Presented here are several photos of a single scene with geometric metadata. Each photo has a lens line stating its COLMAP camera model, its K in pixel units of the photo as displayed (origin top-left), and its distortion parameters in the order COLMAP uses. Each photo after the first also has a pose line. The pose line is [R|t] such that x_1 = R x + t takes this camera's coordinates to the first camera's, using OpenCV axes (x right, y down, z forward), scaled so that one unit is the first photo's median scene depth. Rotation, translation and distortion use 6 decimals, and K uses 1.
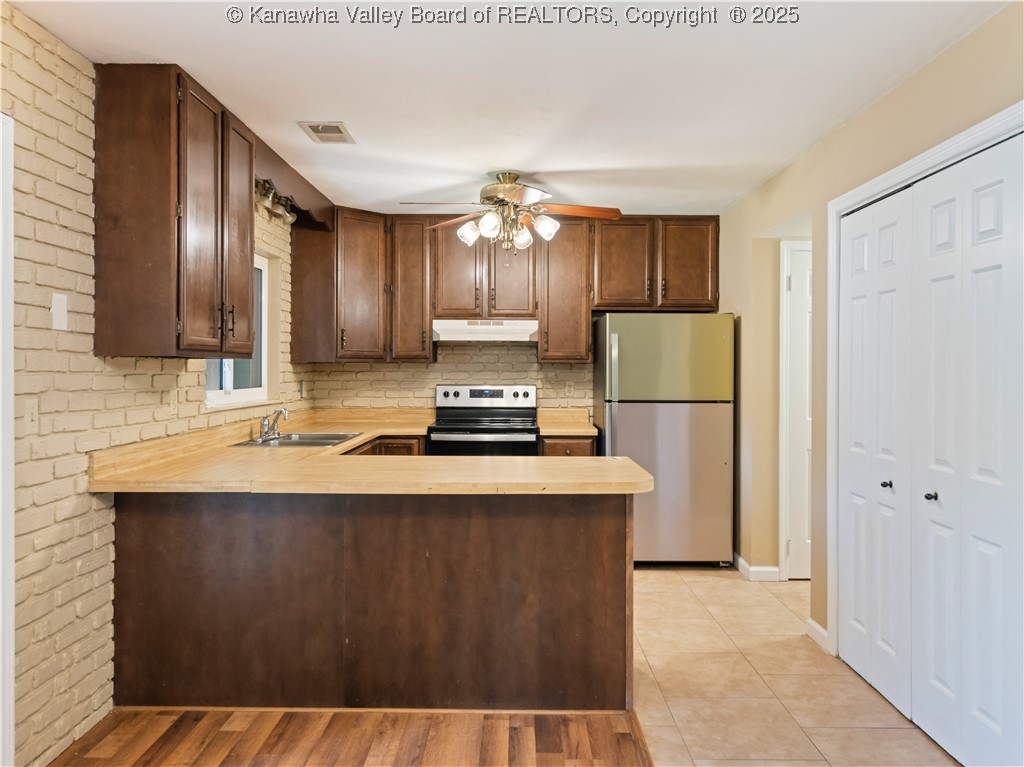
lens RADIAL K [[688.7, 0, 512.5], [0, 688.7, 378.6], [0, 0, 1]] dist [-0.001996, -0.000008]
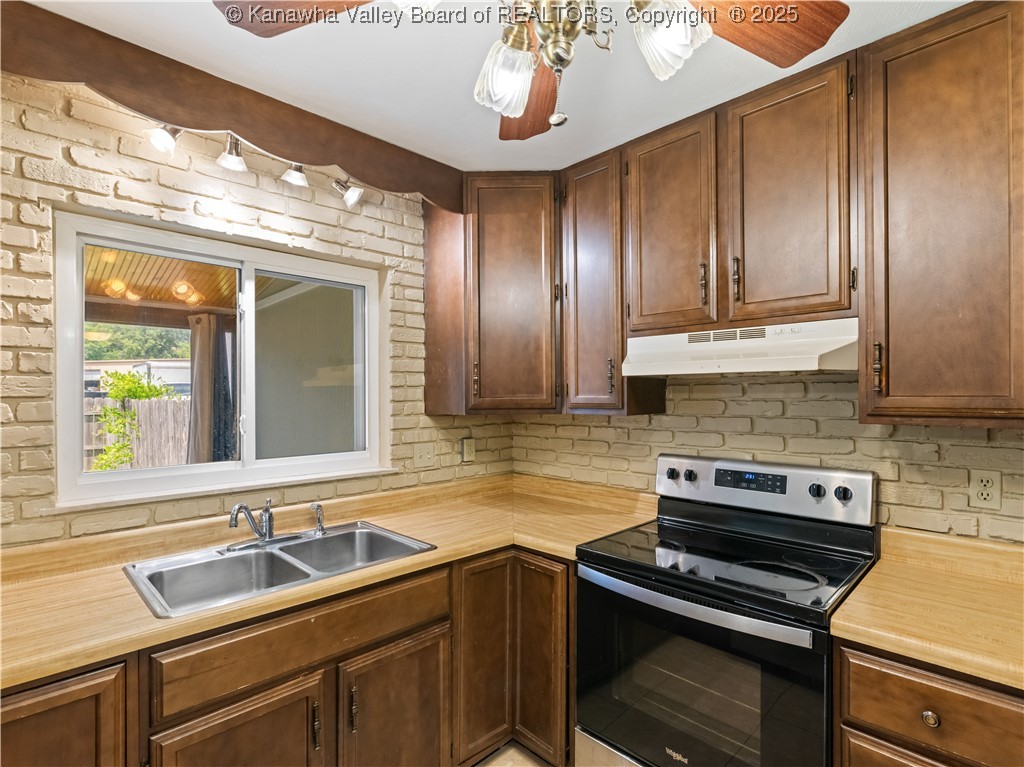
lens RADIAL K [[508.8, 0, 510.8], [0, 508.8, 396.9], [0, 0, 1]] dist [-0.002165, -0.000374]
pose [[0.708283, -0.002448, -0.705924, 0.097435], [-0.007898, 0.999904, -0.011392, -0.032481], [0.705884, 0.013645, 0.708196, 0.623704]]
